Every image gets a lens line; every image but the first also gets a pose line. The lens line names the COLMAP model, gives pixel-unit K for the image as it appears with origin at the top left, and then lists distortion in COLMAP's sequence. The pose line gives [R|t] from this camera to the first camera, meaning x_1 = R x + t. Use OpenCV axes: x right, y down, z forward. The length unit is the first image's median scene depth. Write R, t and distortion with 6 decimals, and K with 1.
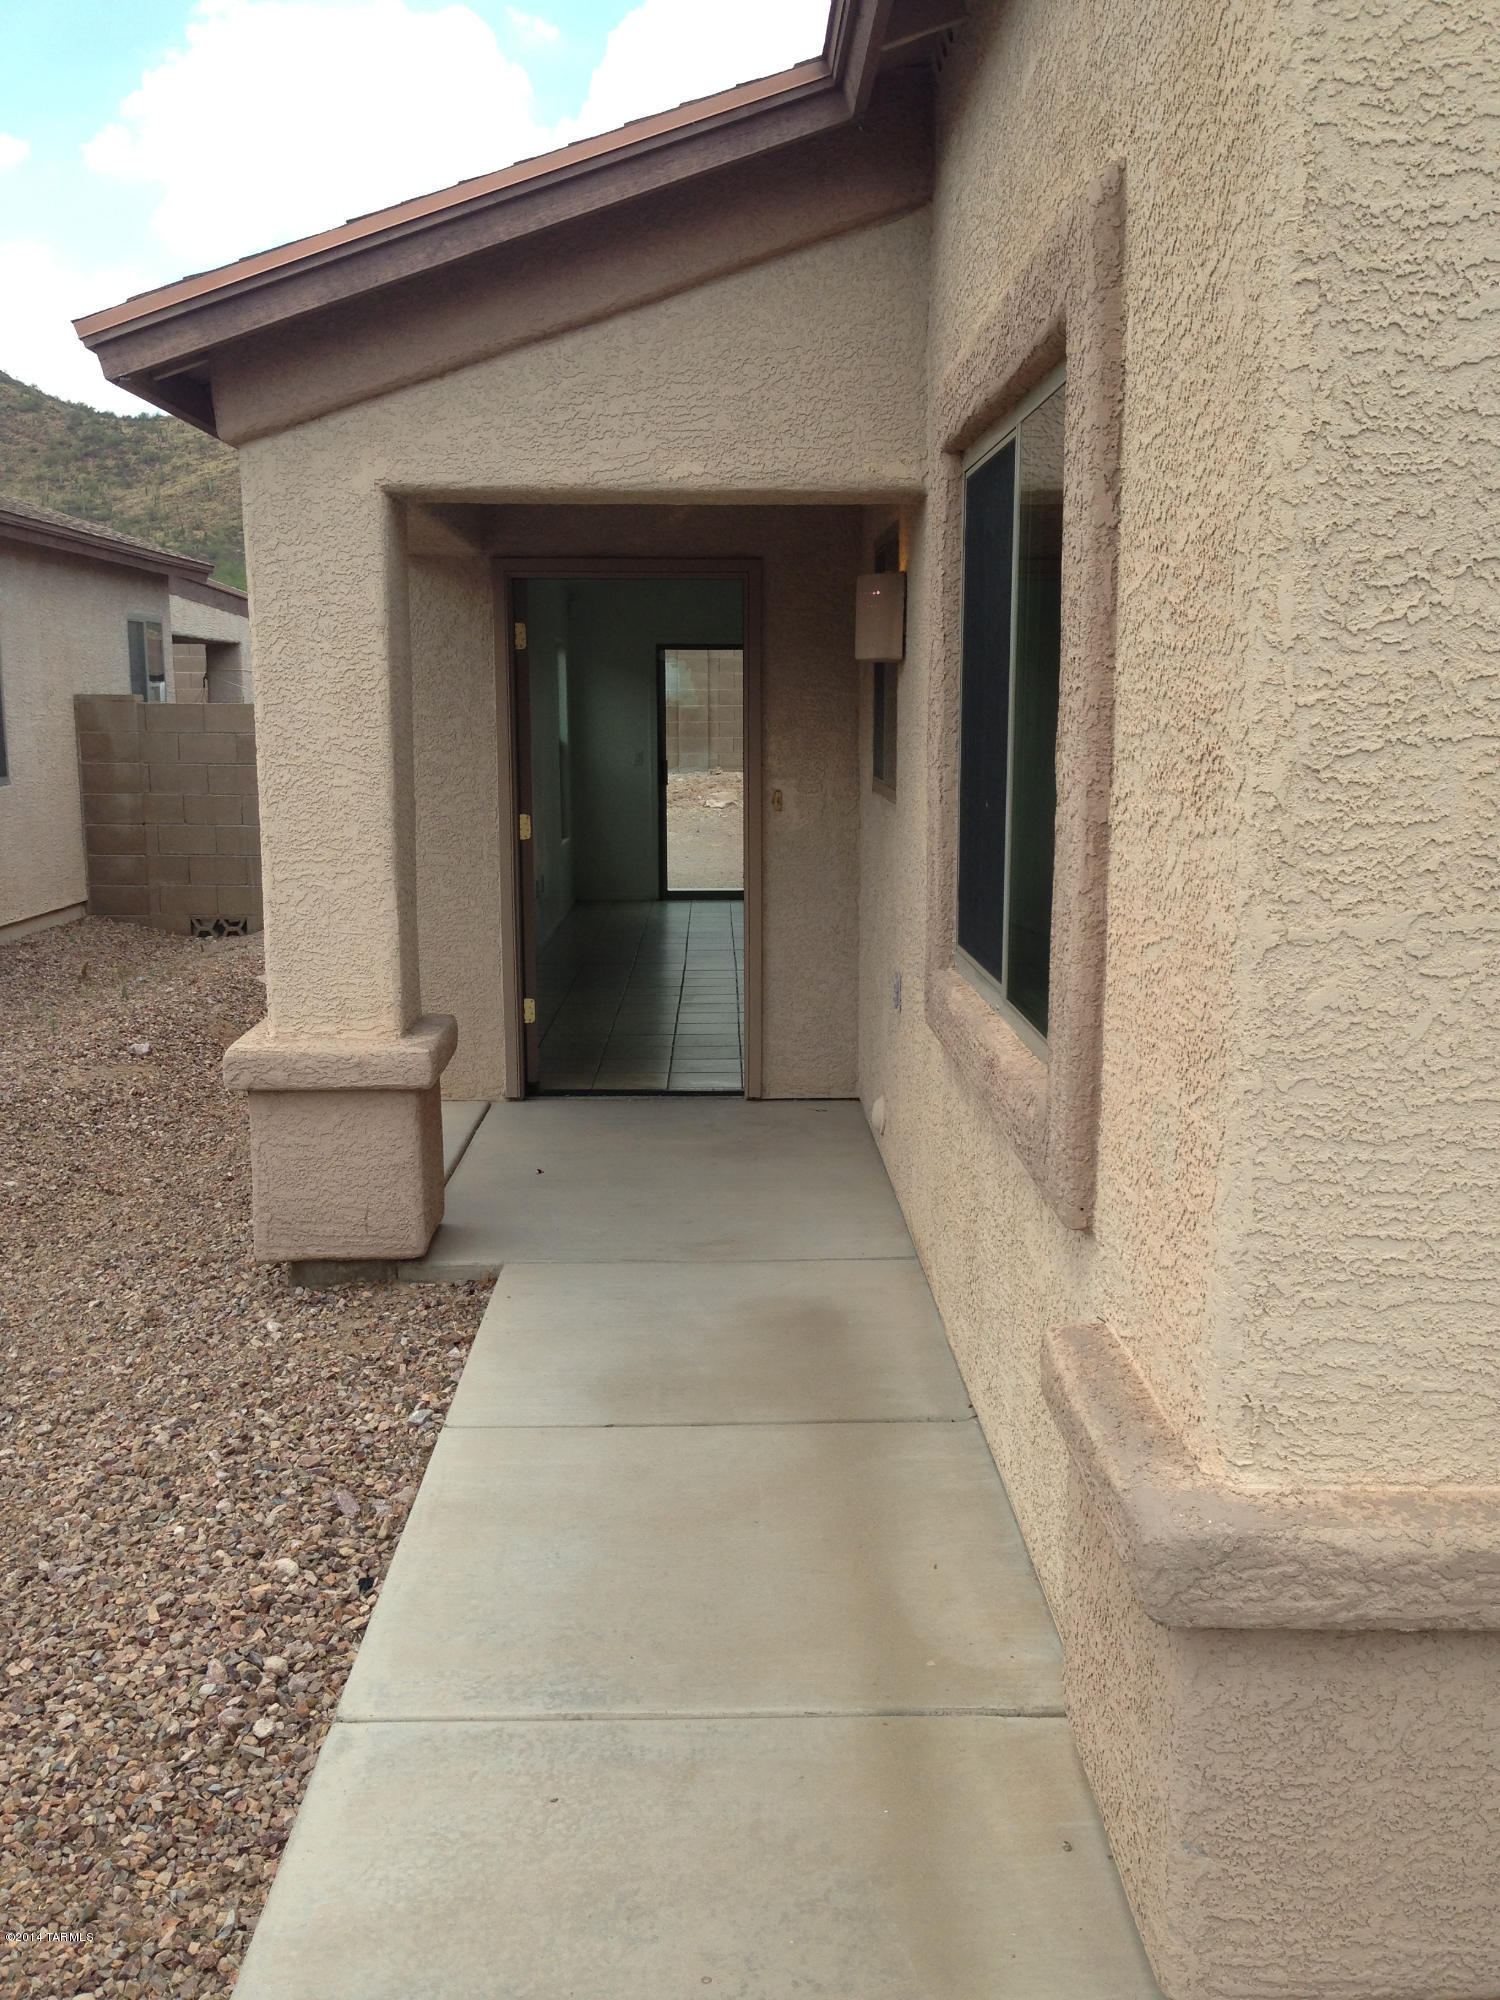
lens RADIAL K [[1872.7, 0, 758.7], [0, 1872.7, 1000.1], [0, 0, 1]] dist [0.073098, 0.000000]
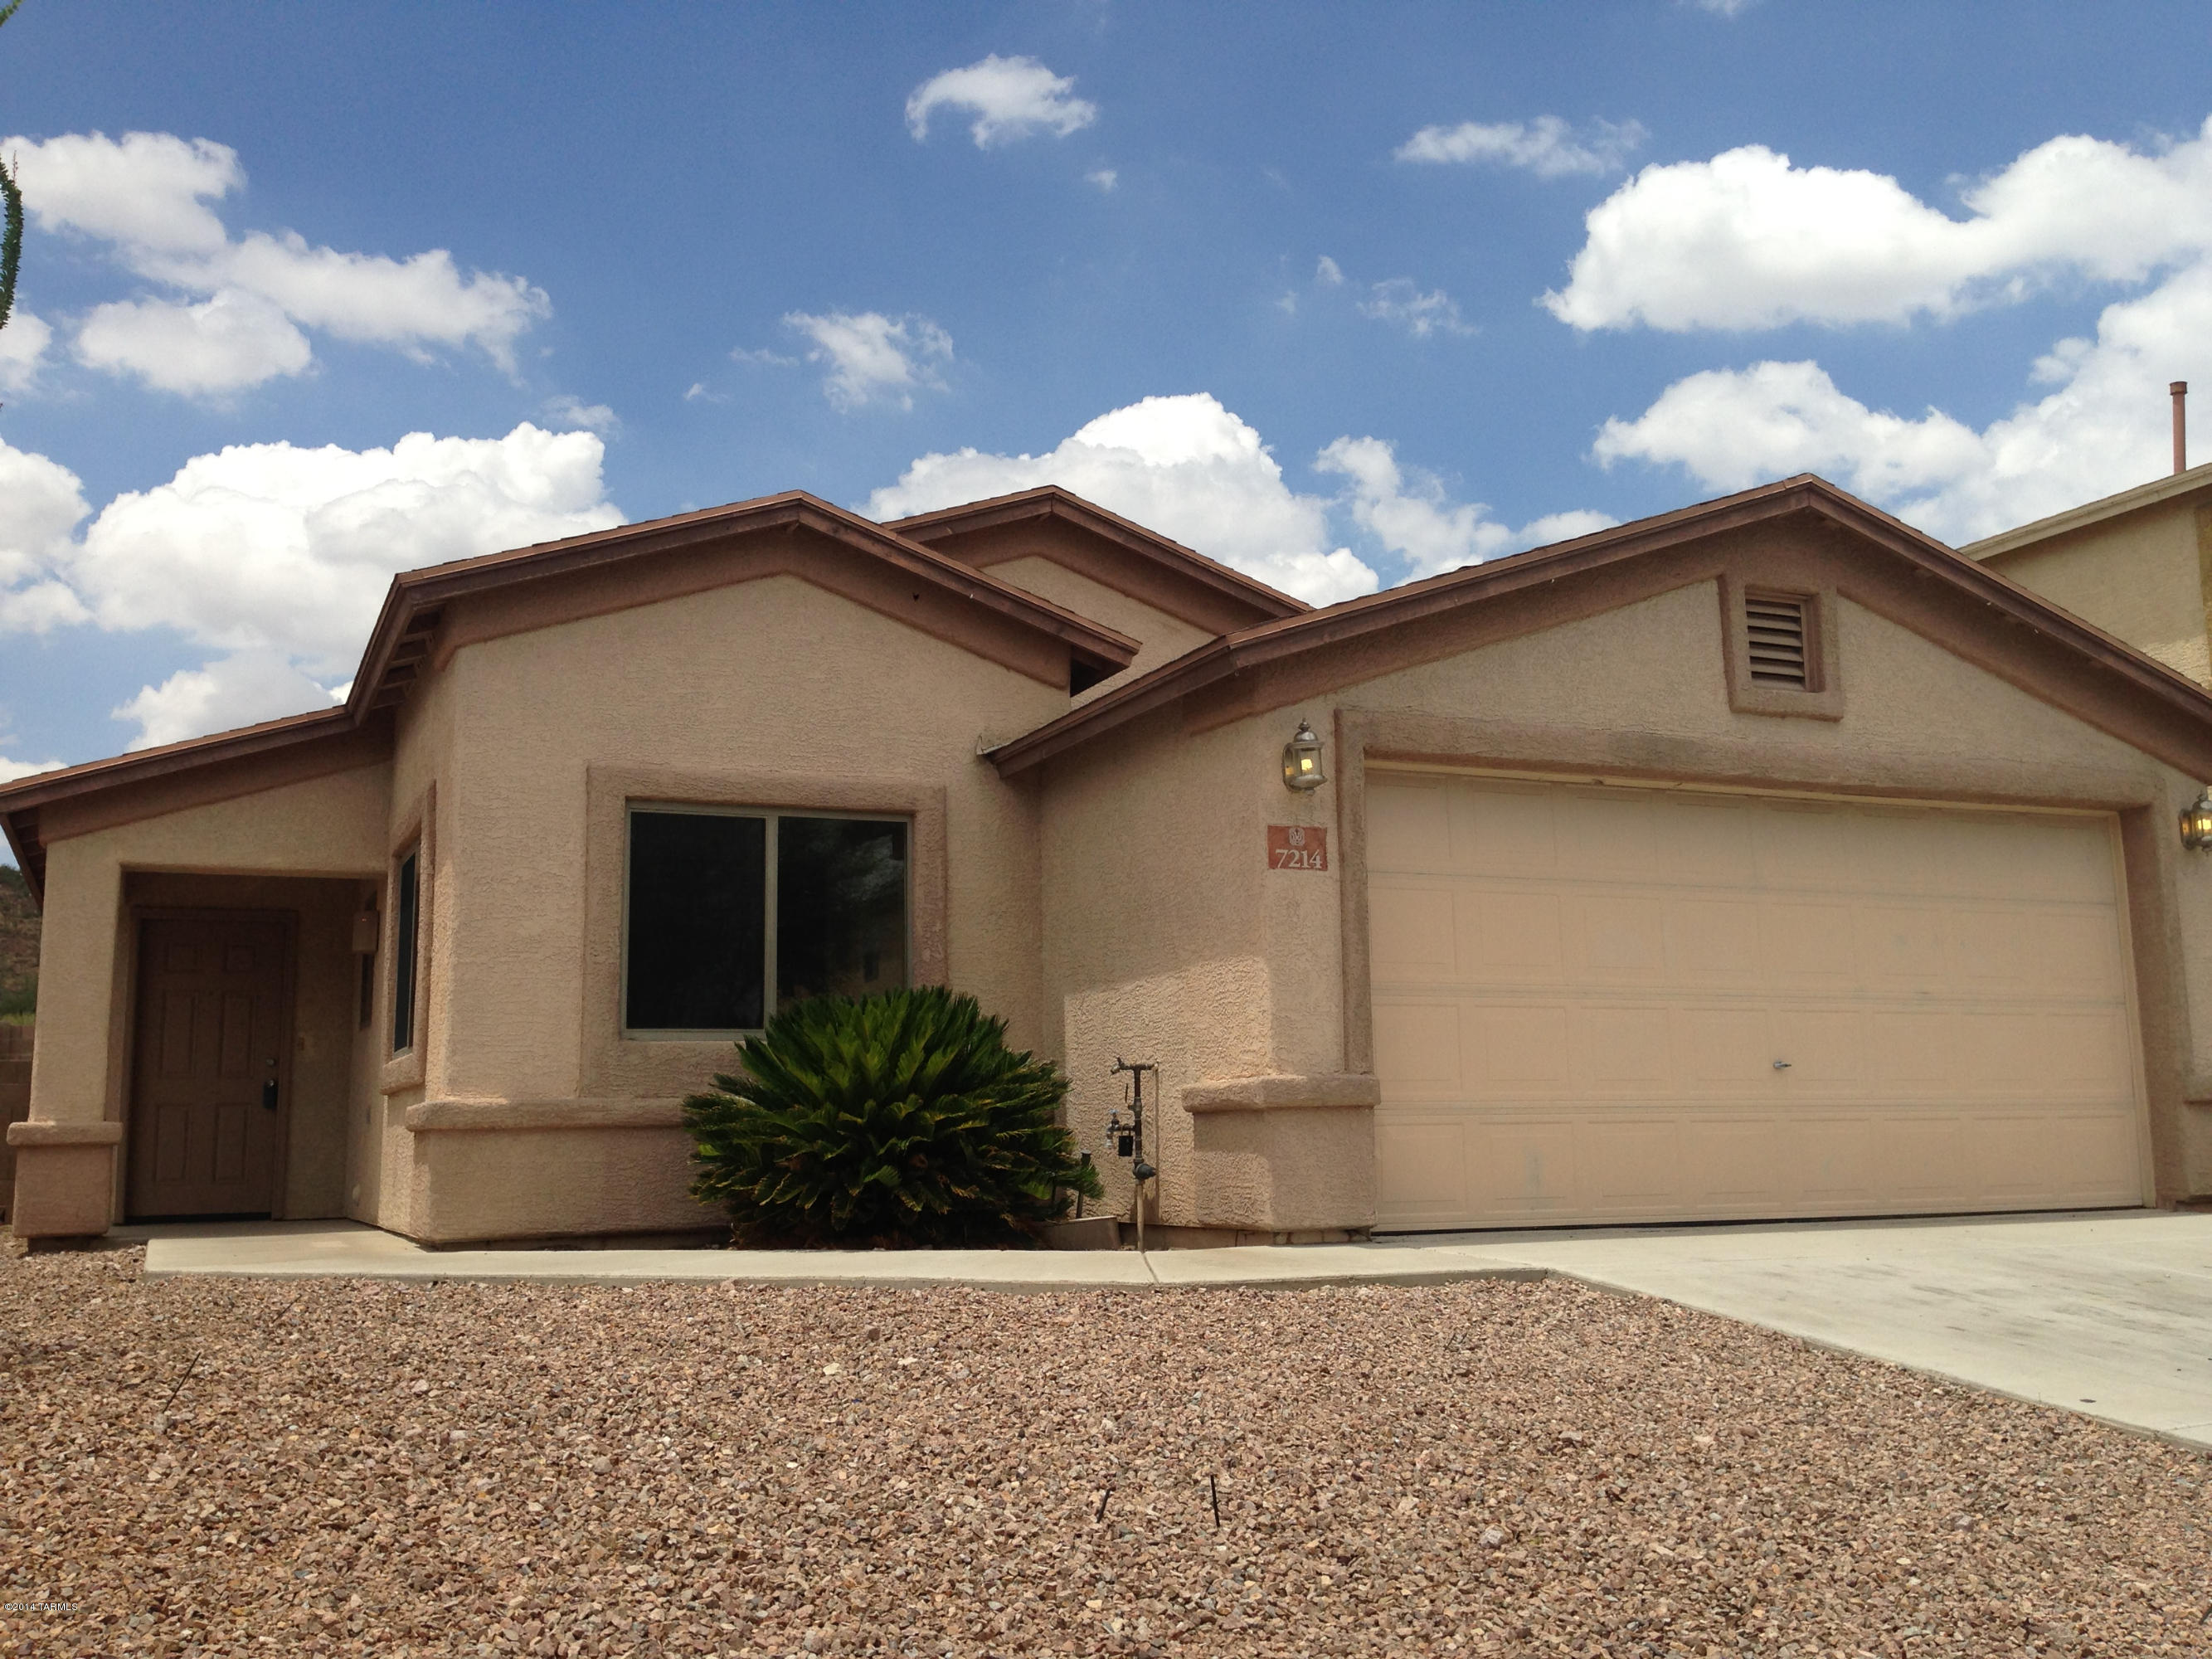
lens RADIAL K [[2071.3, 0, 1105.6], [0, 2071.3, 816.1], [0, 0, 1]] dist [0.073098, 0.000000]
pose [[0.923371, 0.047112, 0.381007, -0.079699], [0.074205, 0.951824, -0.297530, 0.501802], [-0.376669, 0.303003, 0.875391, -1.630457]]
